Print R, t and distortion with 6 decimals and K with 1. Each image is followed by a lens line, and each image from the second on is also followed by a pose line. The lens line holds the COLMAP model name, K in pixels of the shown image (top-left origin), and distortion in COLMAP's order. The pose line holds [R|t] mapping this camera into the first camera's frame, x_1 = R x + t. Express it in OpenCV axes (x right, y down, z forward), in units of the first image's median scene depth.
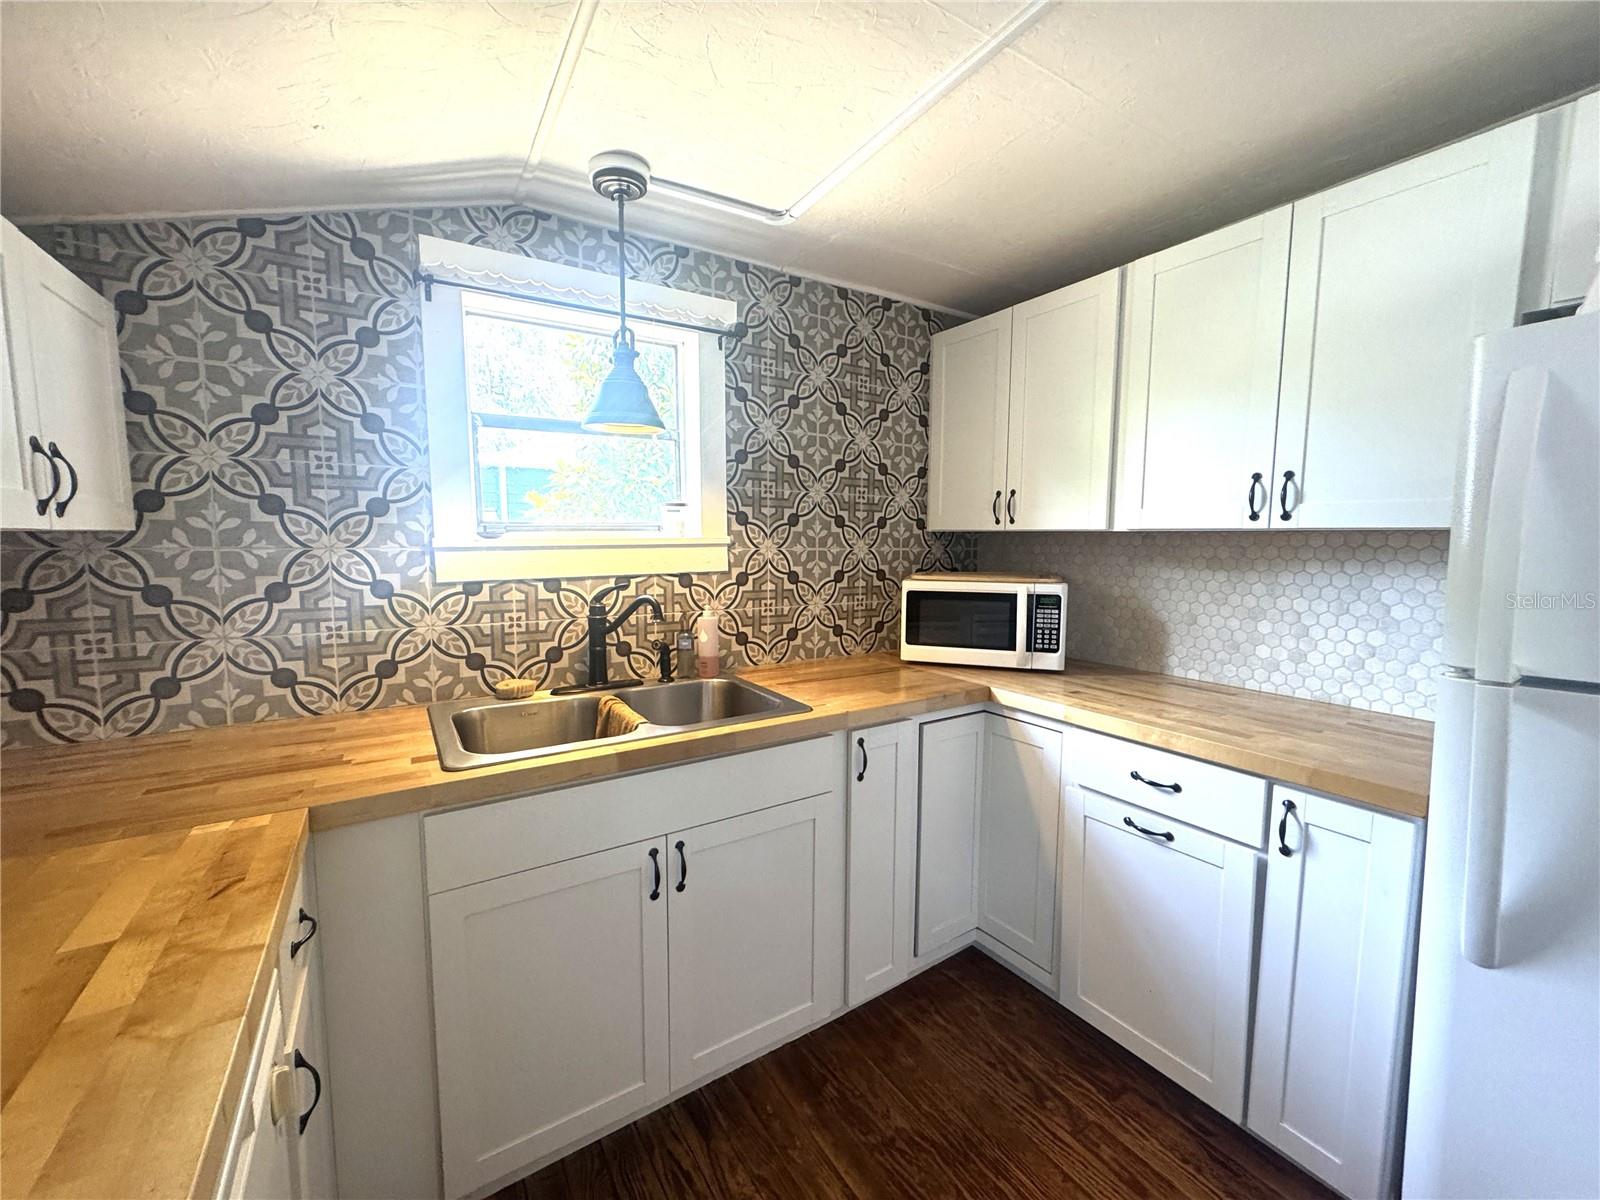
lens RADIAL K [[635.5, 0, 802.3], [0, 635.5, 599.0], [0, 0, 1]] dist [-0.002311, 0.000338]
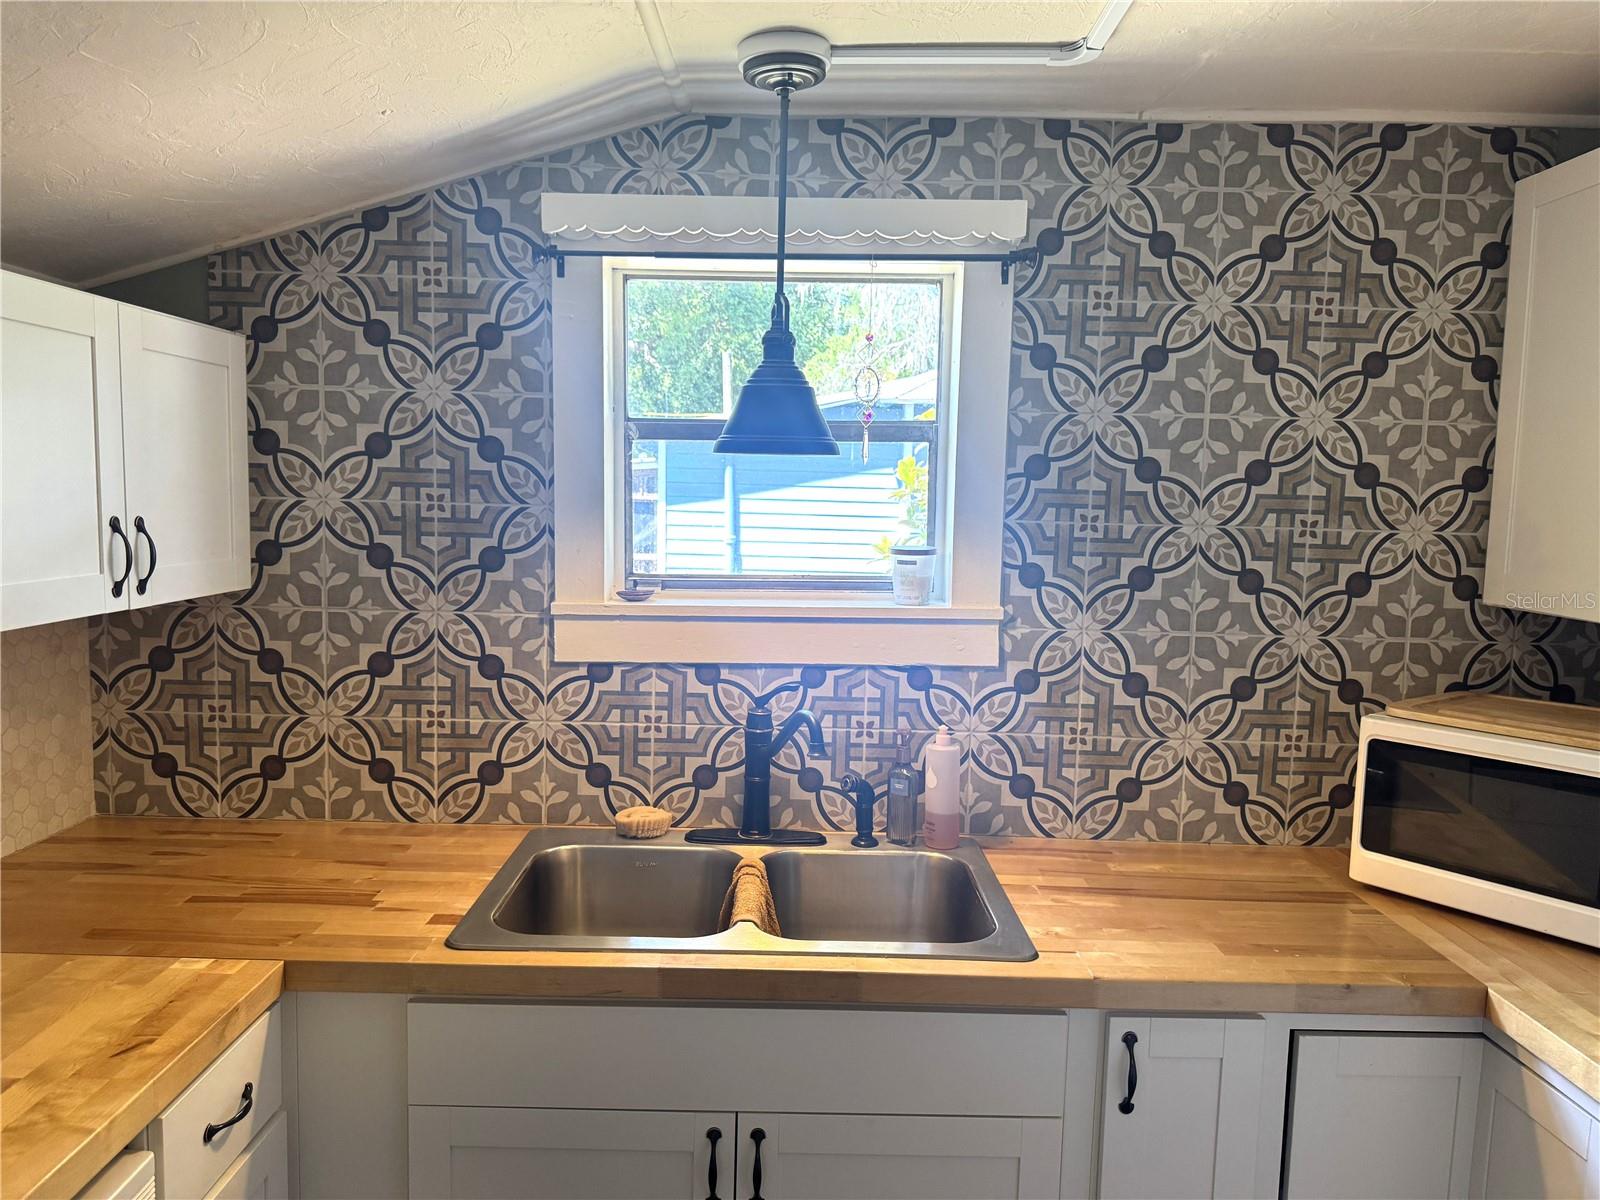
lens RADIAL K [[1130.4, 0, 801.7], [0, 1130.4, 607.4], [0, 0, 1]] dist [0.069456, -0.091607]
pose [[0.845426, 0.067408, -0.529822, 0.329815], [-0.071768, 0.997345, 0.012371, -0.118922], [0.529249, 0.027565, 0.848019, 0.048251]]
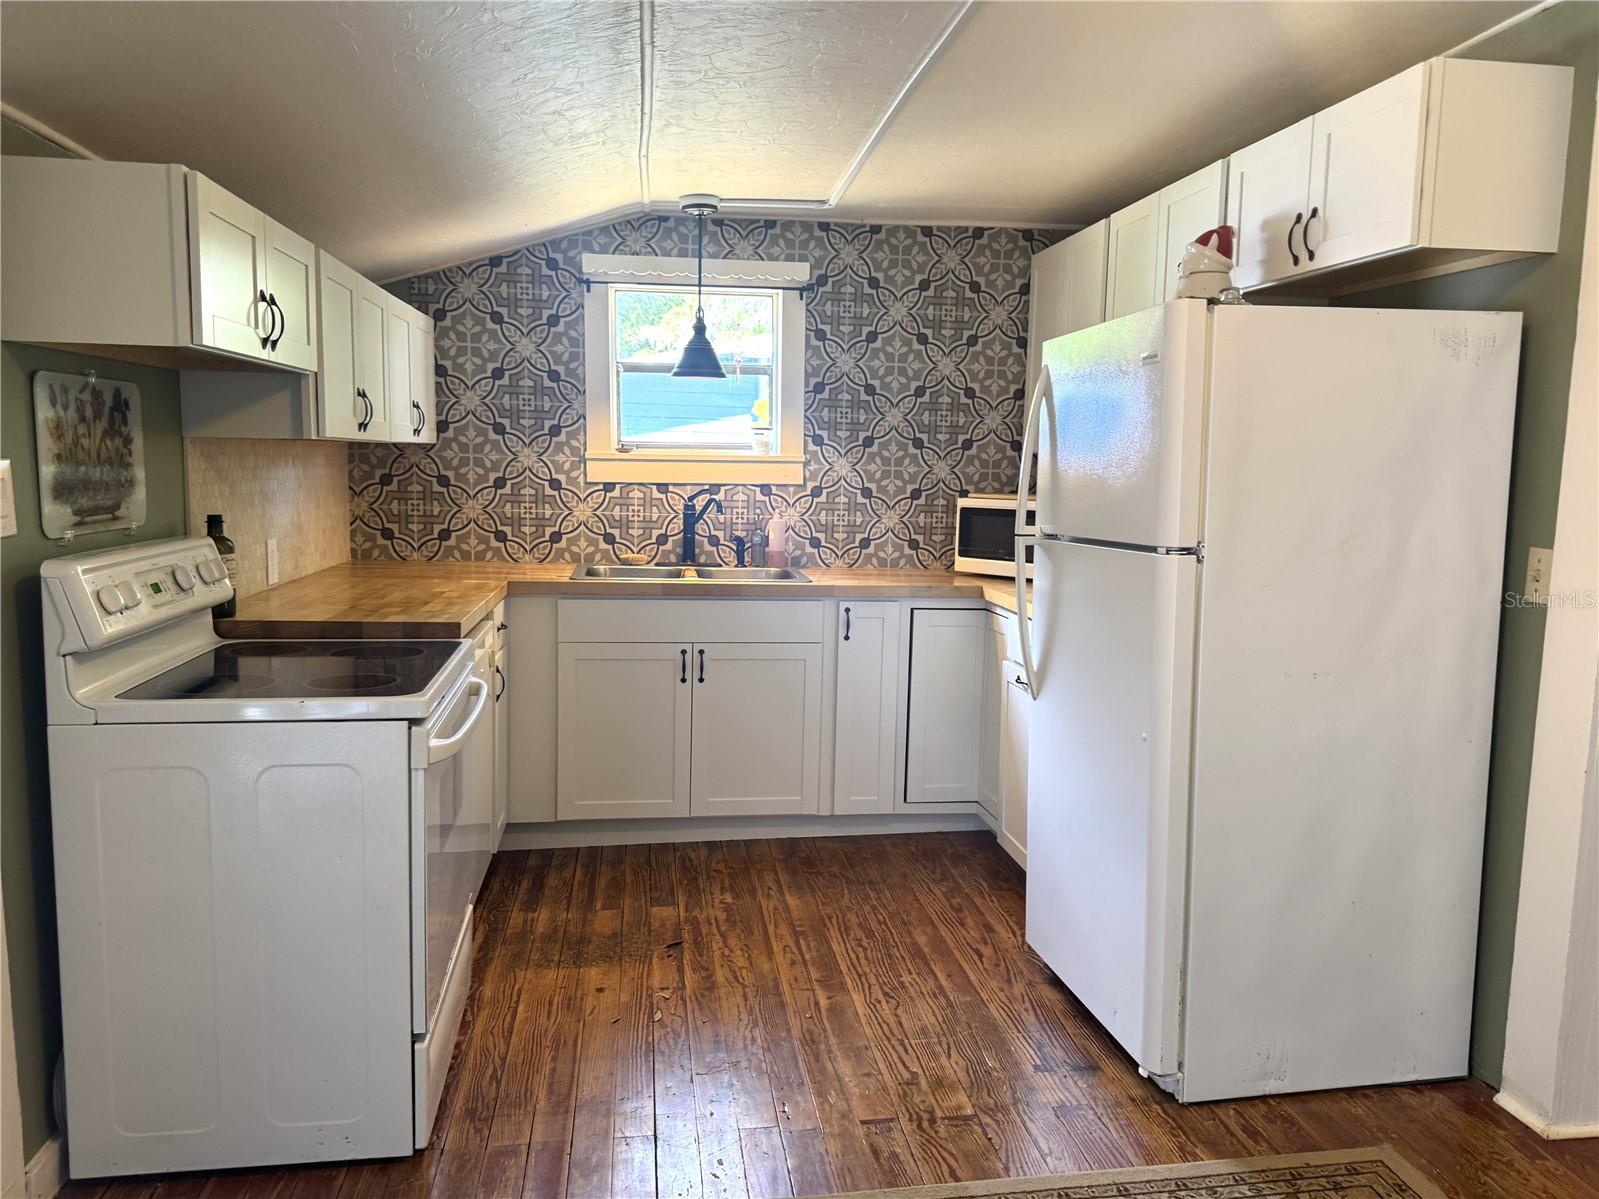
lens RADIAL K [[1129.7, 0, 820.3], [0, 1129.7, 620.9], [0, 0, 1]] dist [0.069456, -0.091607]
pose [[0.911787, 0.073718, -0.403992, 0.972002], [-0.058045, 0.997014, 0.050923, 0.126045], [0.406540, -0.022981, 0.913344, -1.153361]]
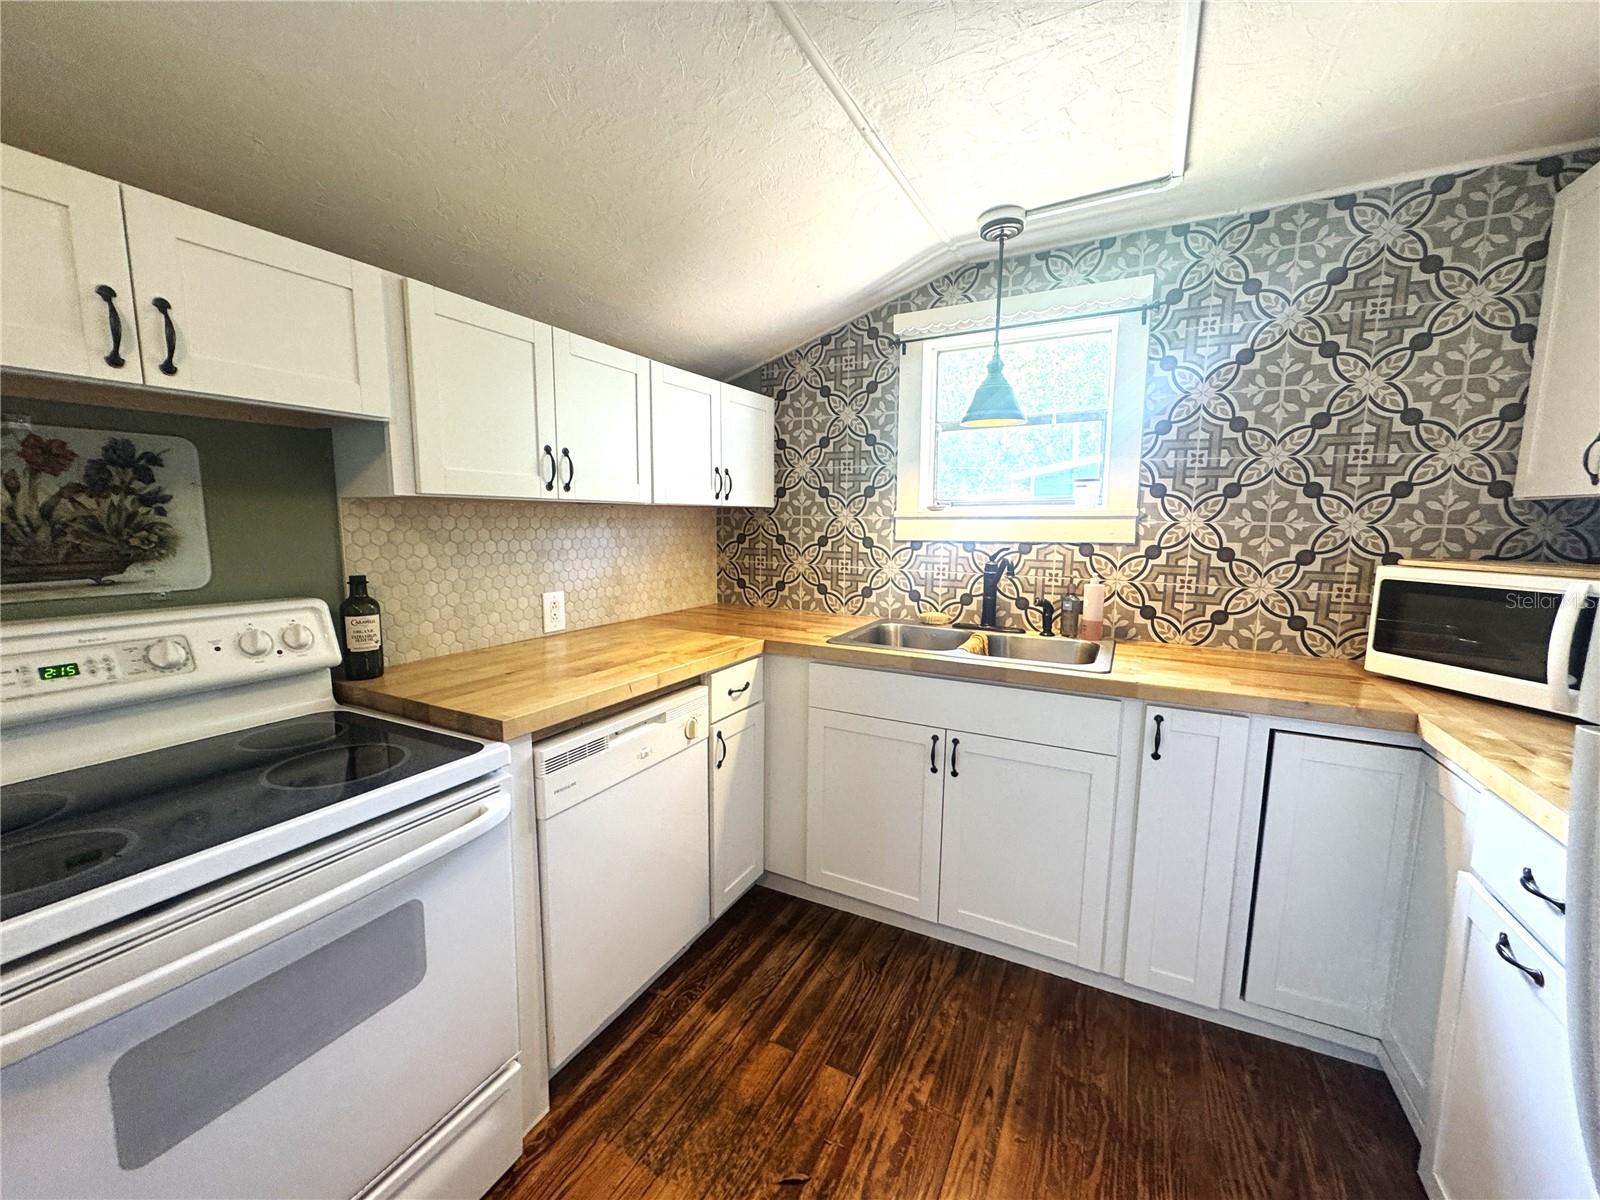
lens RADIAL K [[635.5, 0, 800.8], [0, 635.5, 599.3], [0, 0, 1]] dist [-0.002311, 0.000338]
pose [[0.494530, 0.109021, -0.862296, 0.616505], [-0.090640, 0.993162, 0.073584, 0.022727], [0.864421, 0.041769, 0.501030, 0.041492]]
